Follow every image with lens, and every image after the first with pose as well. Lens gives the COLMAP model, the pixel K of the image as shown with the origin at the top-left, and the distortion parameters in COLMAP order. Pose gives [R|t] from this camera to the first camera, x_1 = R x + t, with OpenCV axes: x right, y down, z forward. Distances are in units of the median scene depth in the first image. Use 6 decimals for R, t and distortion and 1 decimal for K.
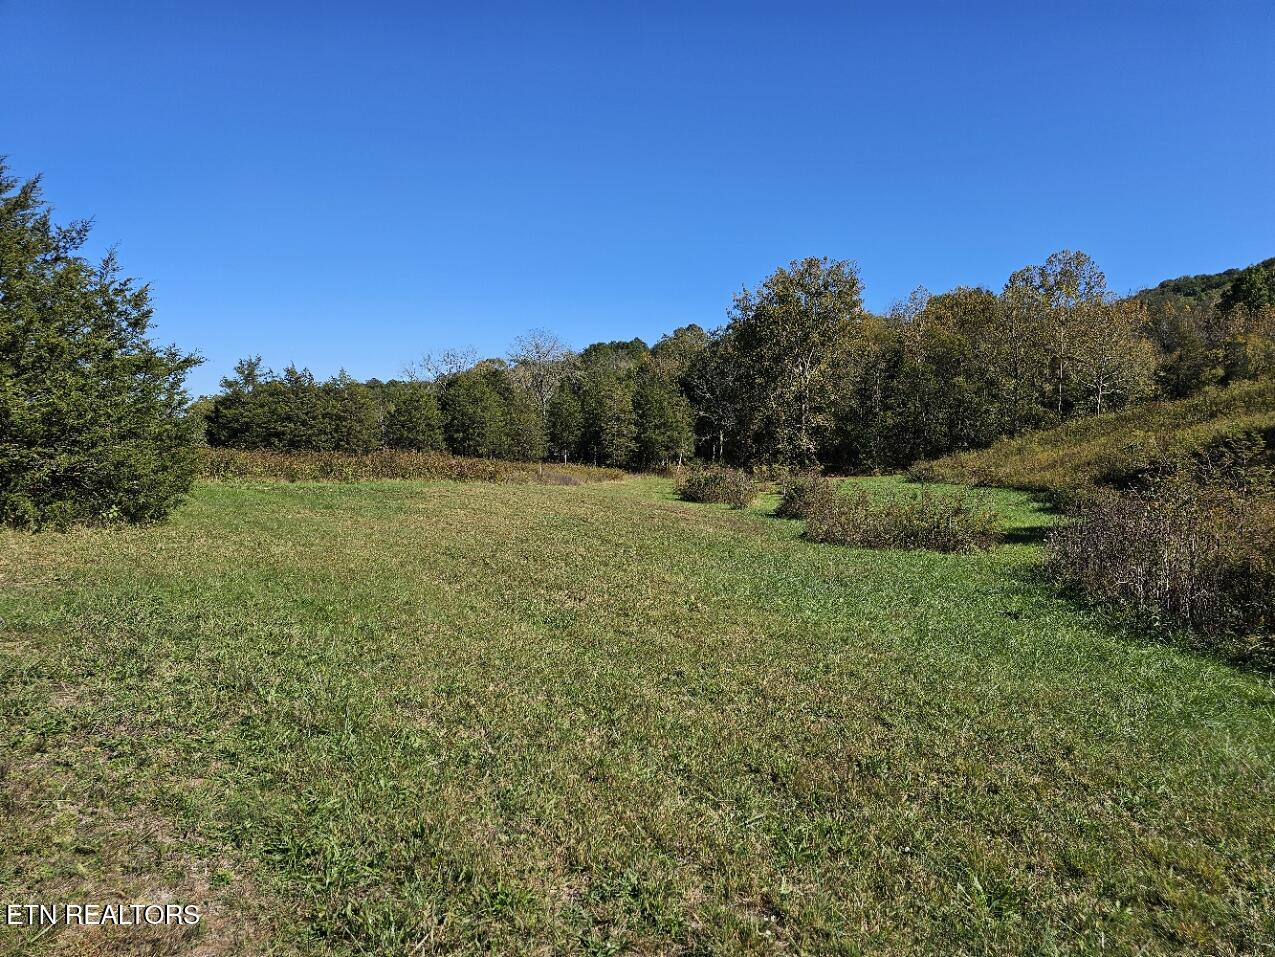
lens RADIAL K [[920.2, 0, 636.3], [0, 920.2, 476.4], [0, 0, 1]] dist [0.004207, -0.013727]
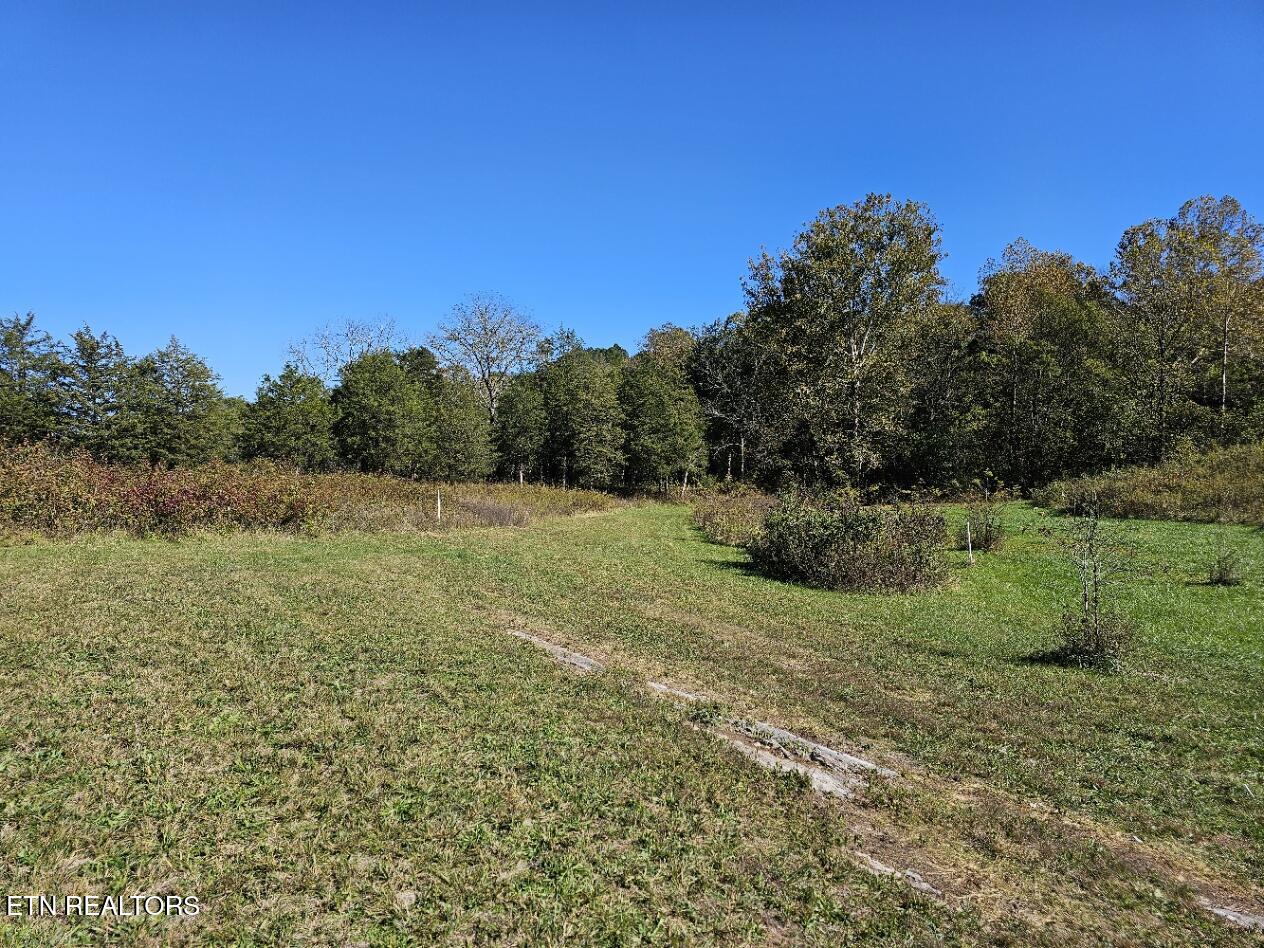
lens RADIAL K [[912.3, 0, 633.9], [0, 912.3, 476.6], [0, 0, 1]] dist [0.004207, -0.013727]
pose [[0.999732, 0.001535, 0.023114, -0.008199], [-0.001059, 0.999787, -0.020595, -0.005136], [-0.023141, 0.020565, 0.999521, 0.311400]]
